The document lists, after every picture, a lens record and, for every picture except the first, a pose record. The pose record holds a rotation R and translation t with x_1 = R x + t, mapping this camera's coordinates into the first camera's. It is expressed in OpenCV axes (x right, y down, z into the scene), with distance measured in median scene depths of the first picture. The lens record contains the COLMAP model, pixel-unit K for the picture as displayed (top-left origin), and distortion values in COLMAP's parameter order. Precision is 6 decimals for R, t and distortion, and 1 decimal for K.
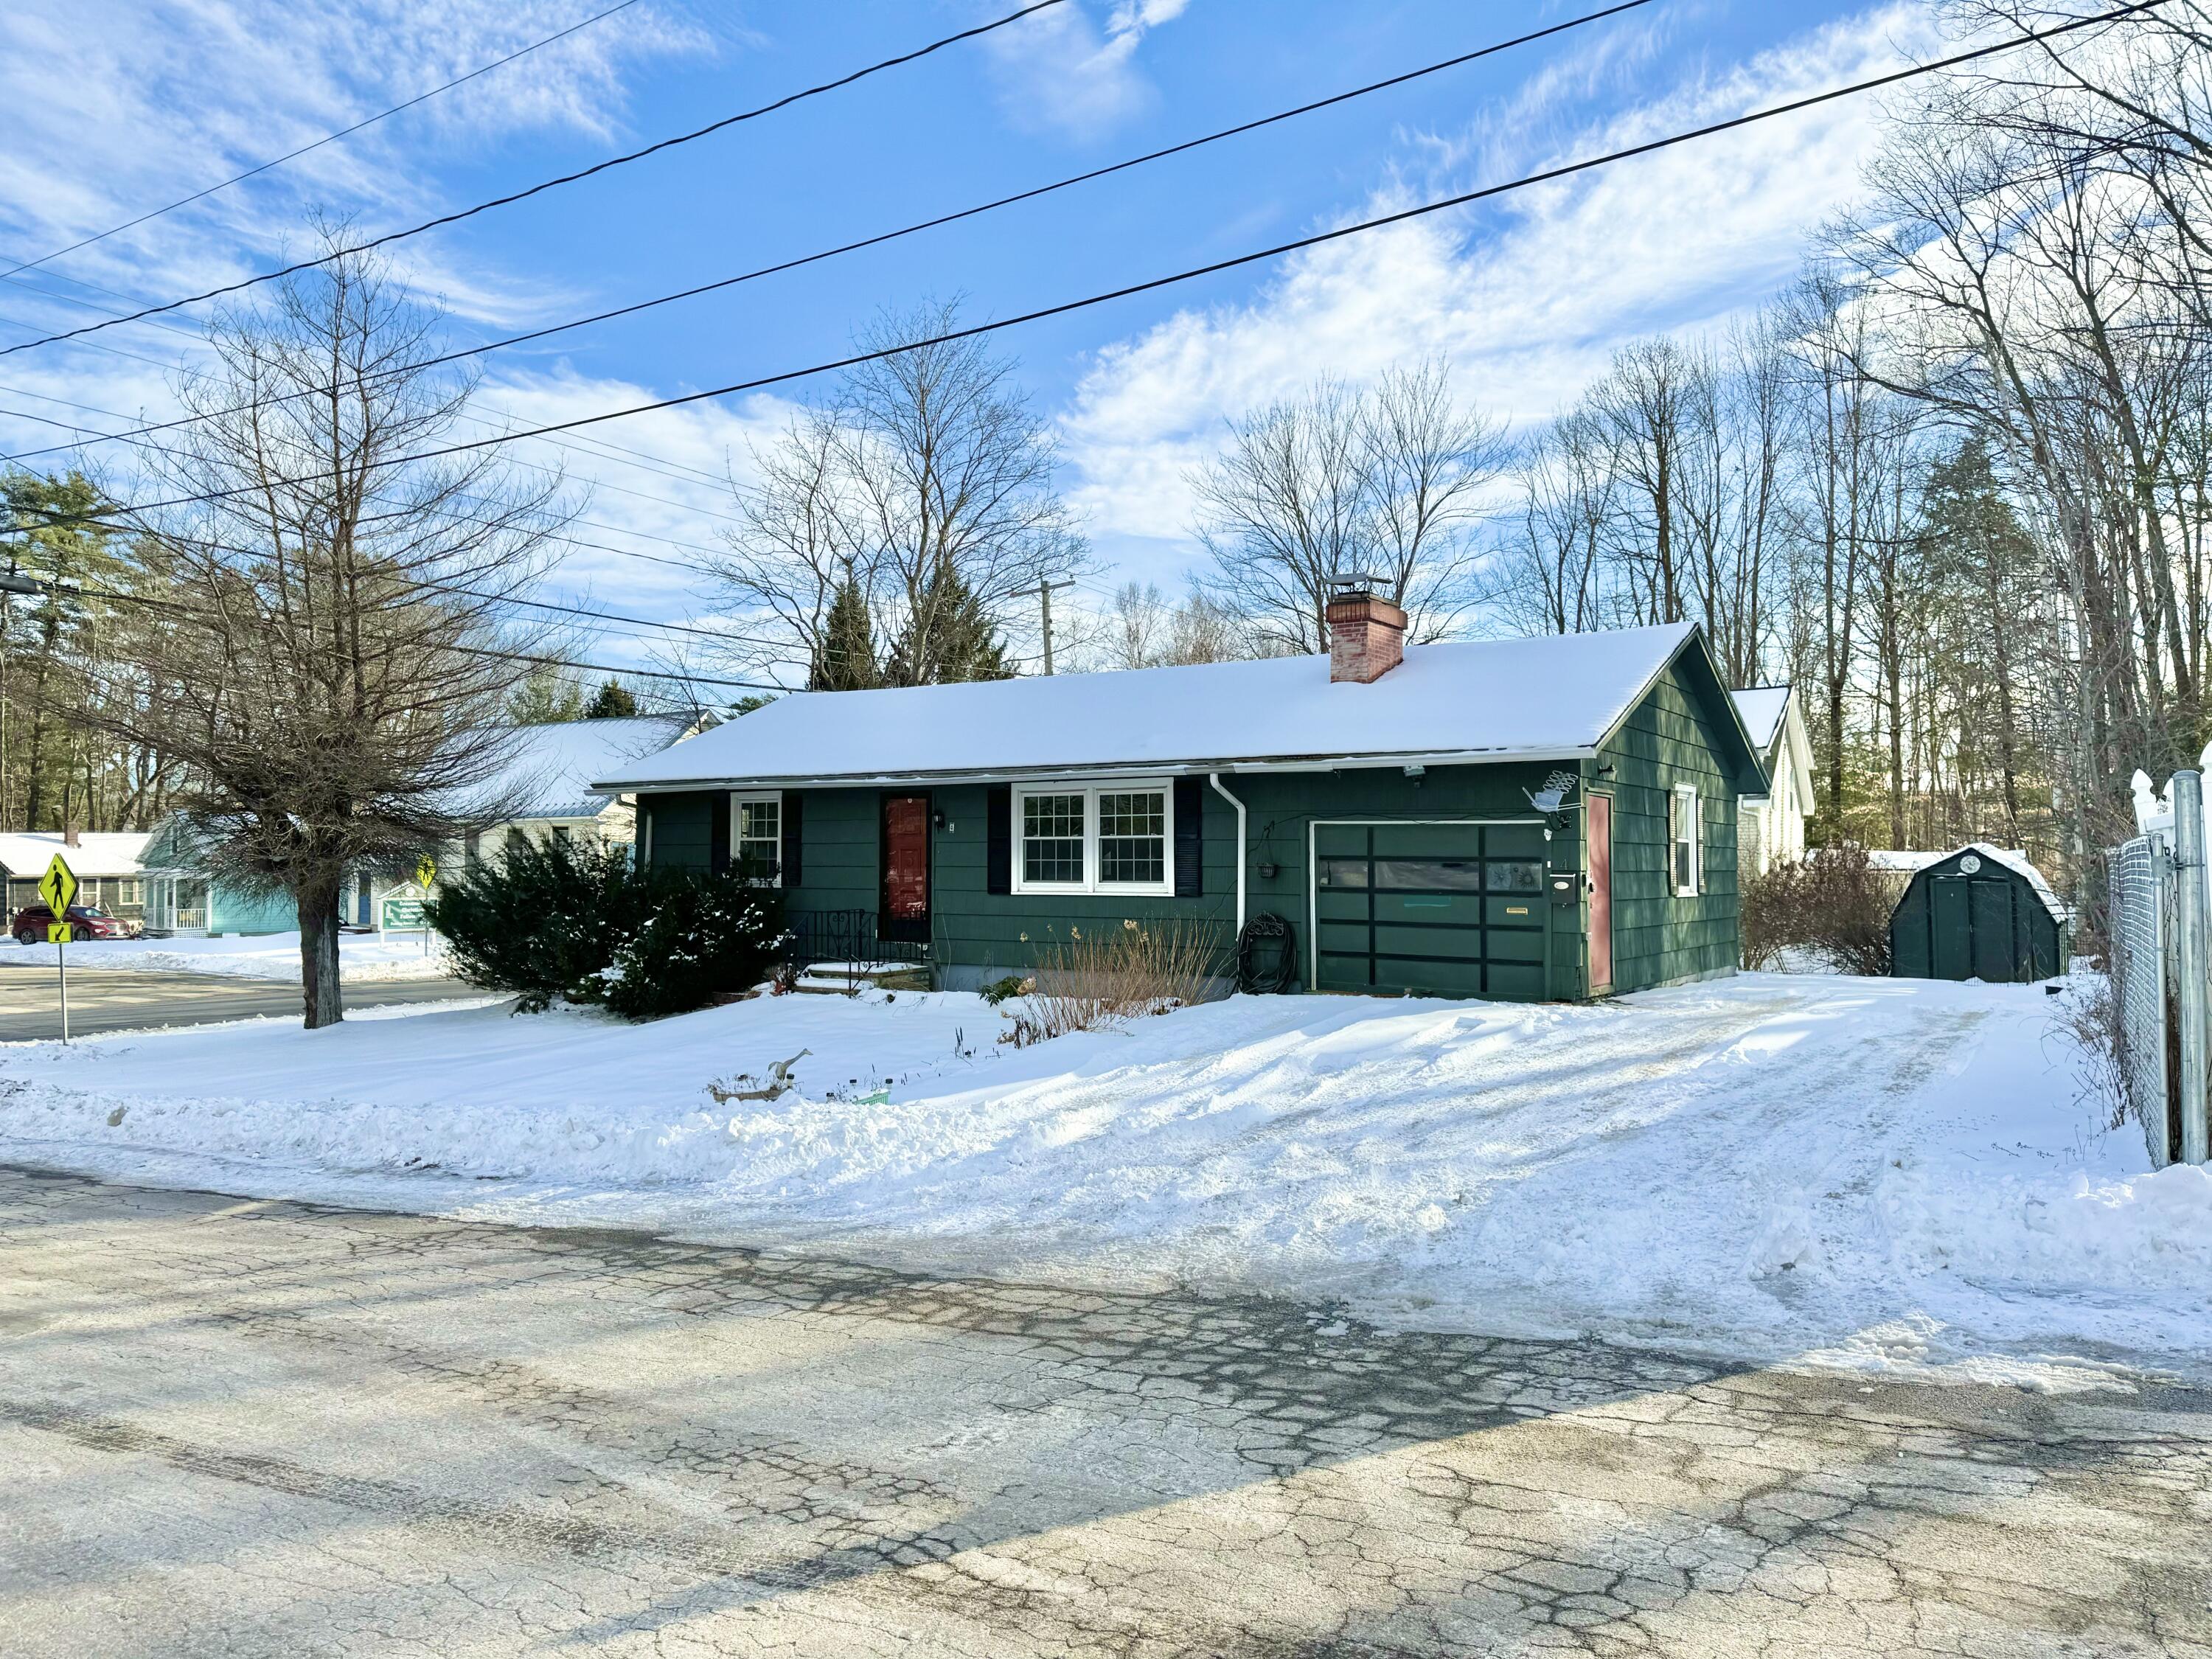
lens RADIAL K [[1527.9, 0, 1113.3], [0, 1527.9, 817.1], [0, 0, 1]] dist [0.206191, -0.352535]
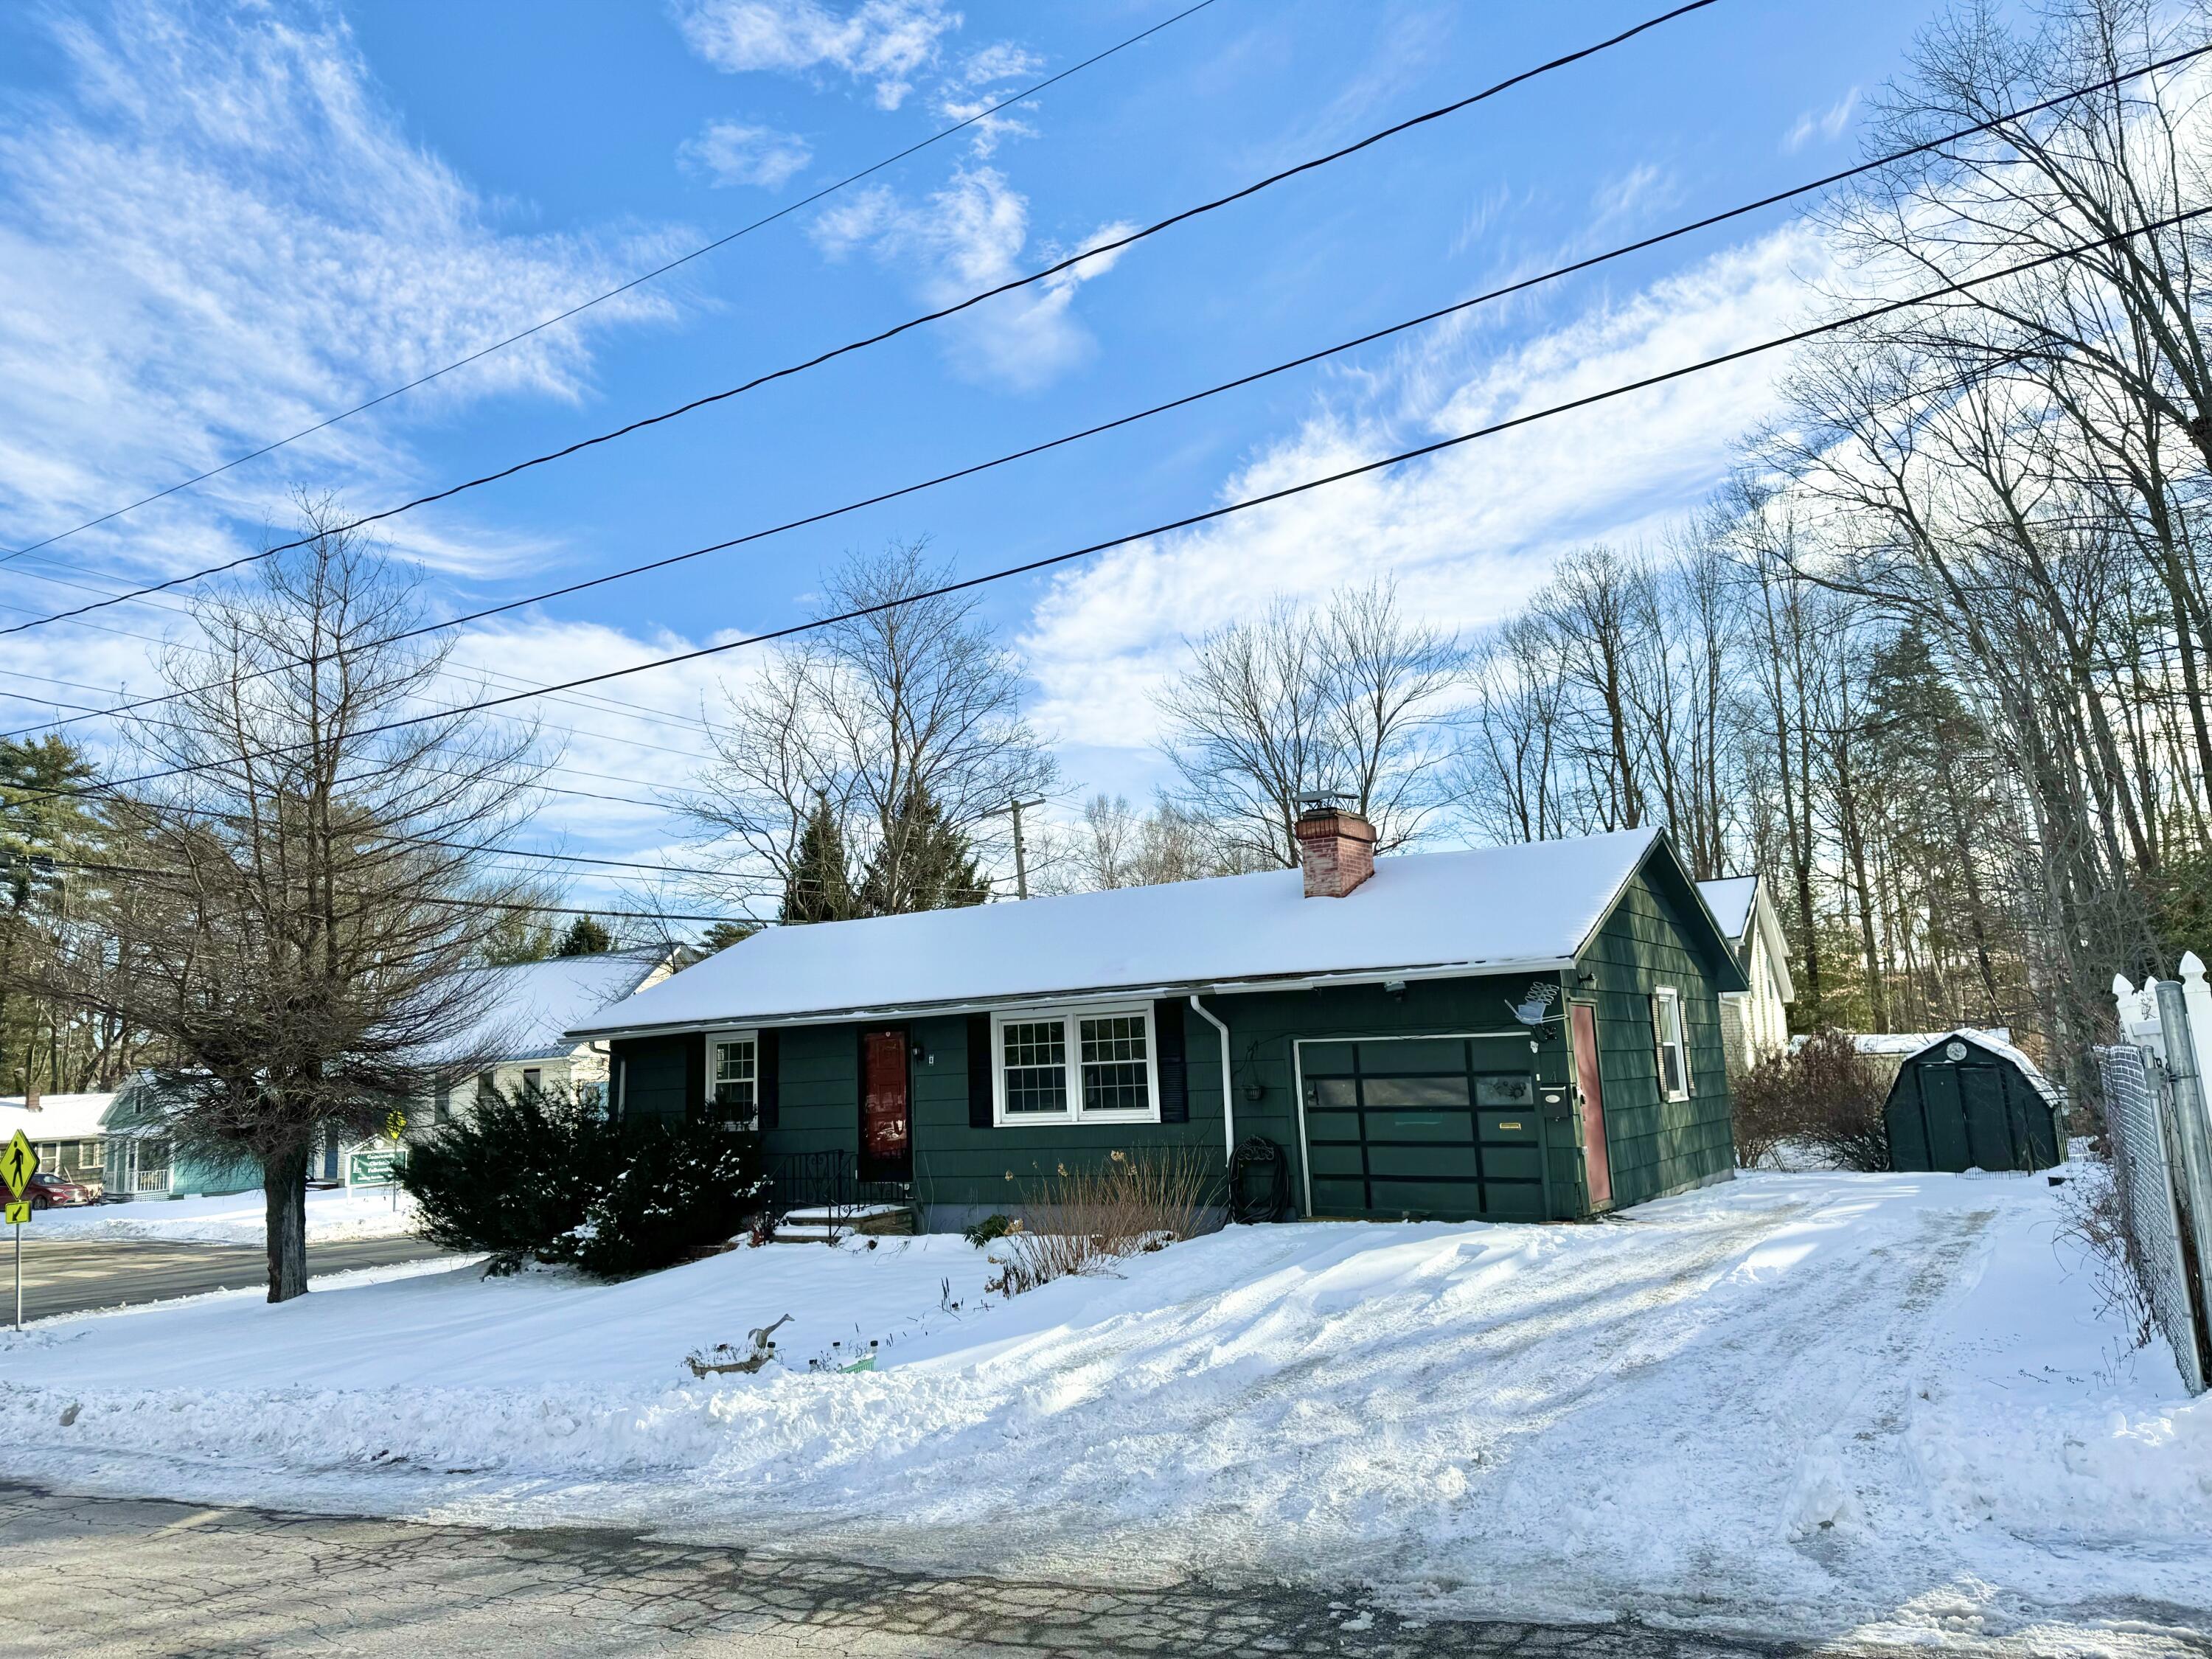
lens RADIAL K [[1528.4, 0, 1100.1], [0, 1528.4, 833.2], [0, 0, 1]] dist [0.205825, -0.358918]
pose [[0.999031, -0.042583, 0.011146, -0.001448], [0.043637, 0.991342, -0.123844, -0.009148], [-0.005776, 0.124210, 0.992239, -0.000825]]
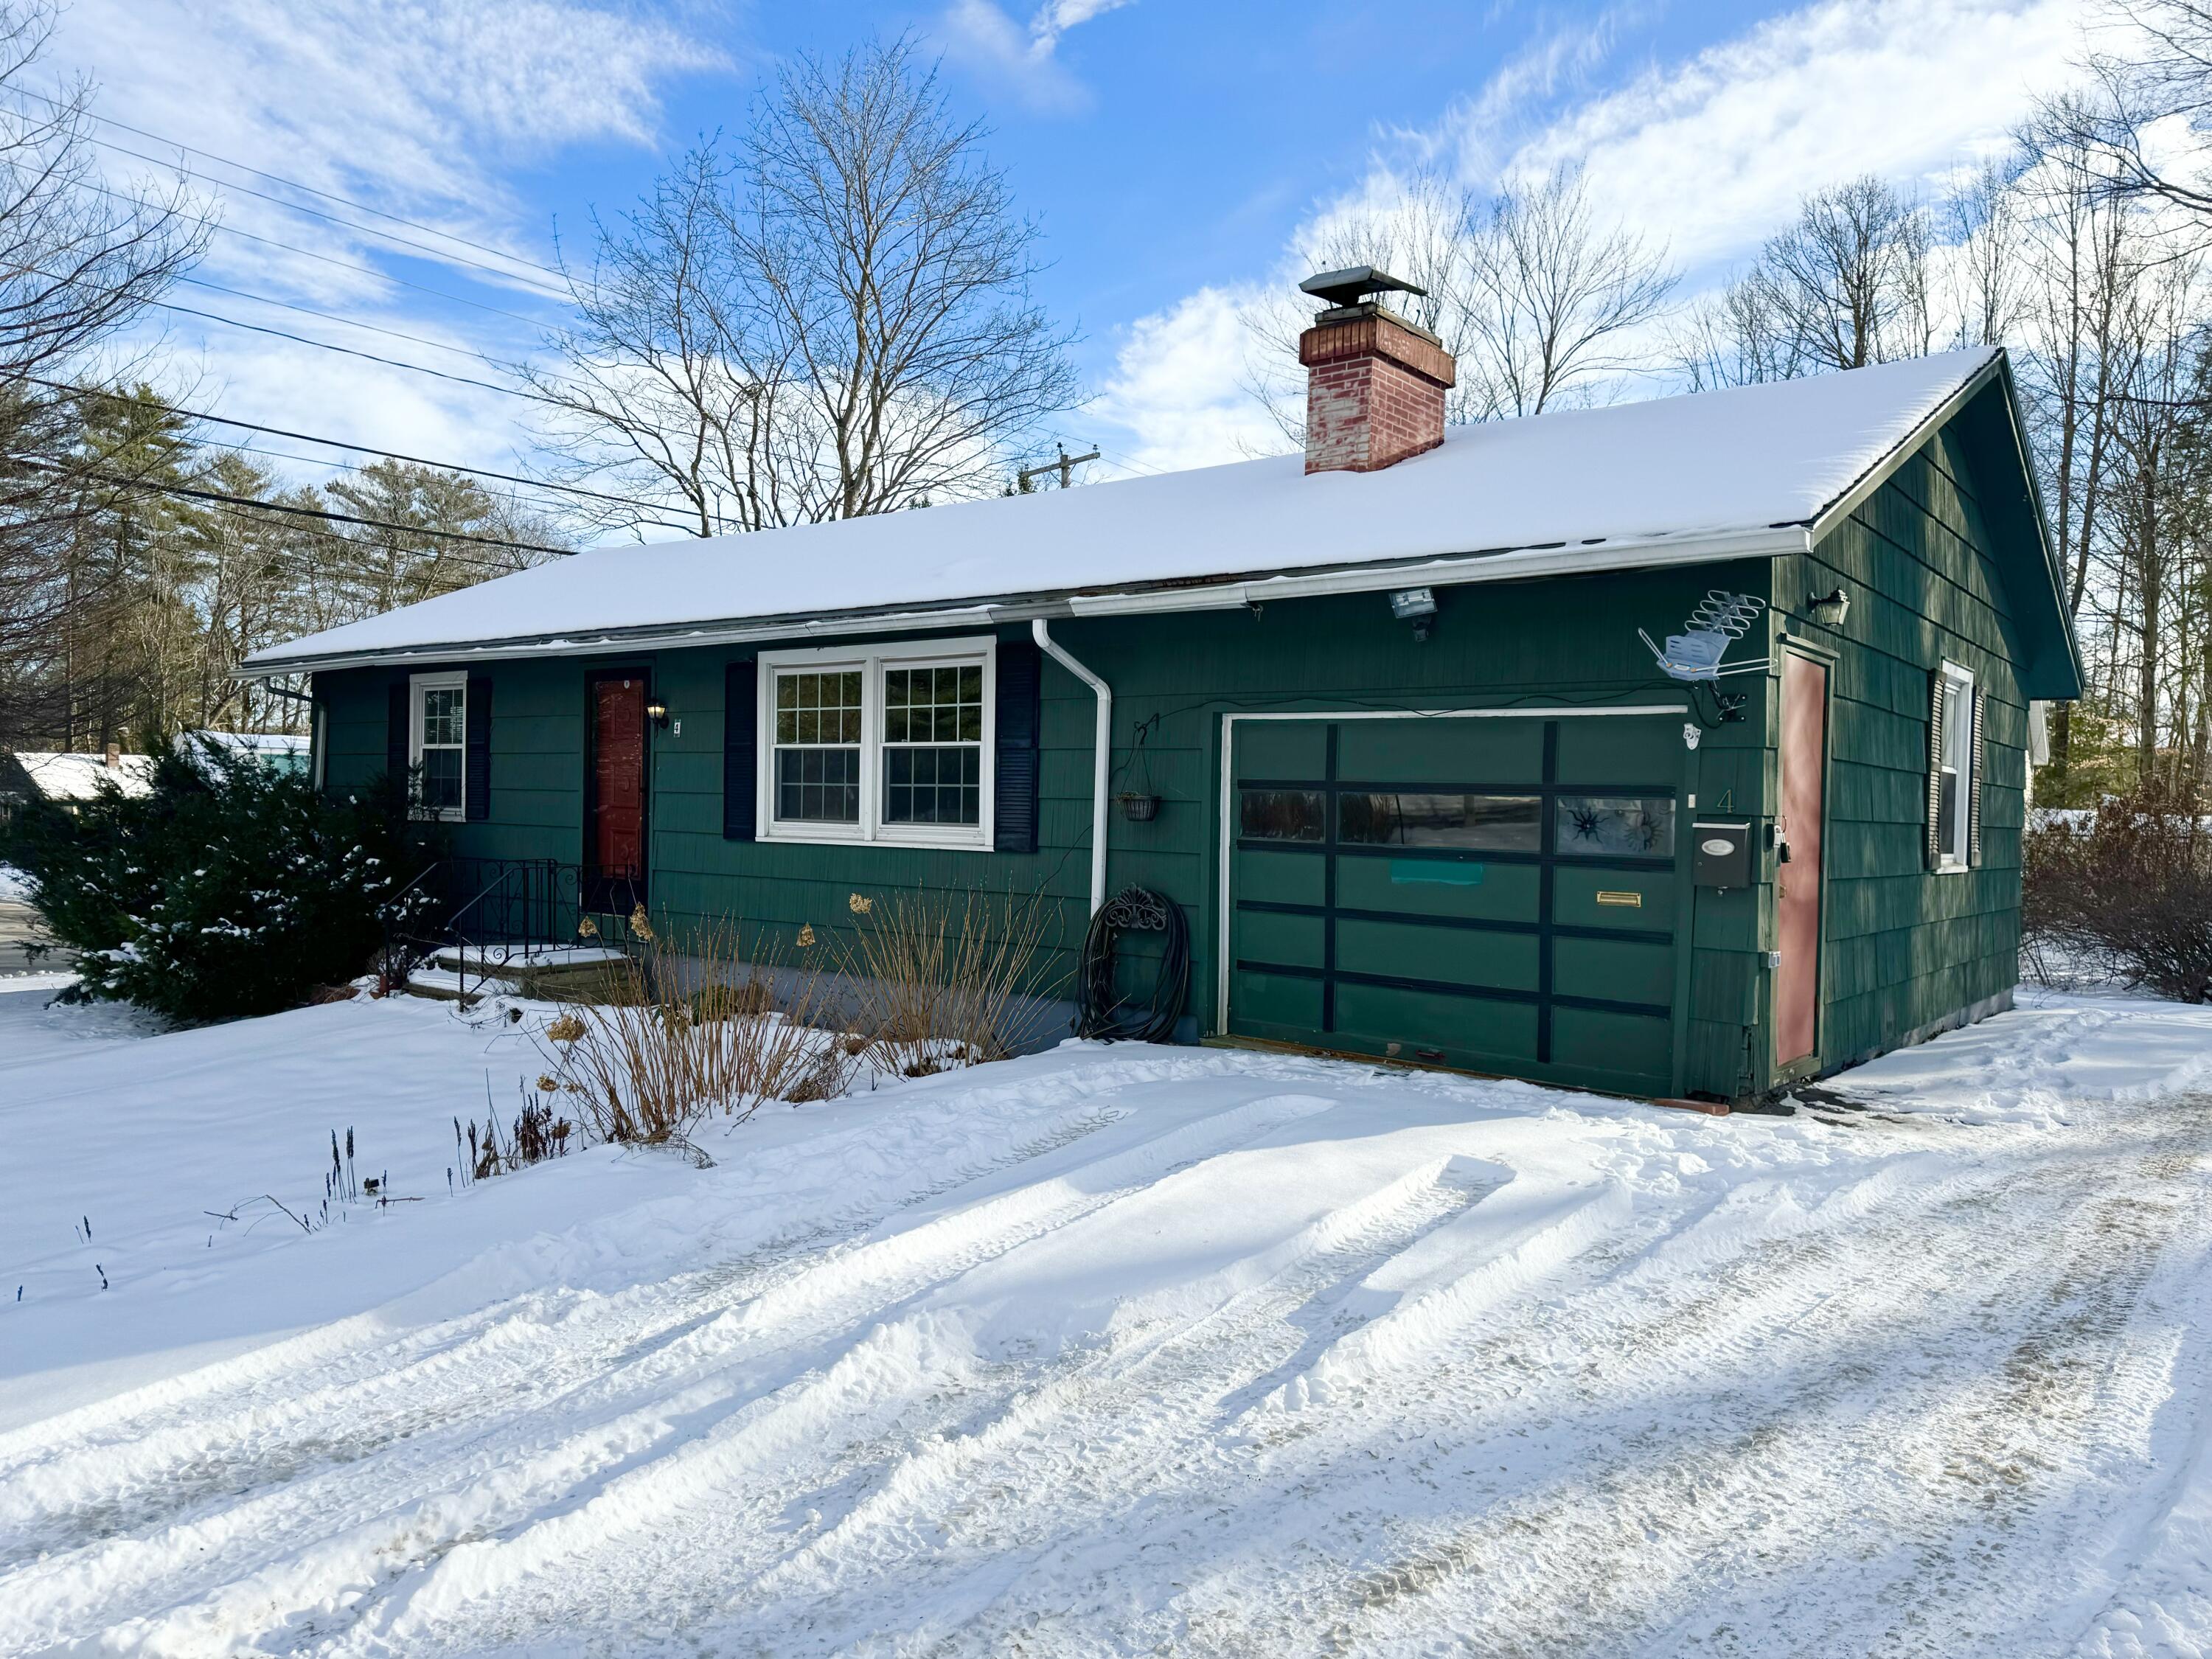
lens RADIAL K [[1528.4, 0, 1100.1], [0, 1528.4, 833.2], [0, 0, 1]] dist [0.205825, -0.358918]
pose [[0.995324, 0.024154, -0.093526, 0.103400], [-0.020148, 0.998849, 0.043539, 0.016076], [0.094470, -0.041451, 0.994664, 0.359435]]
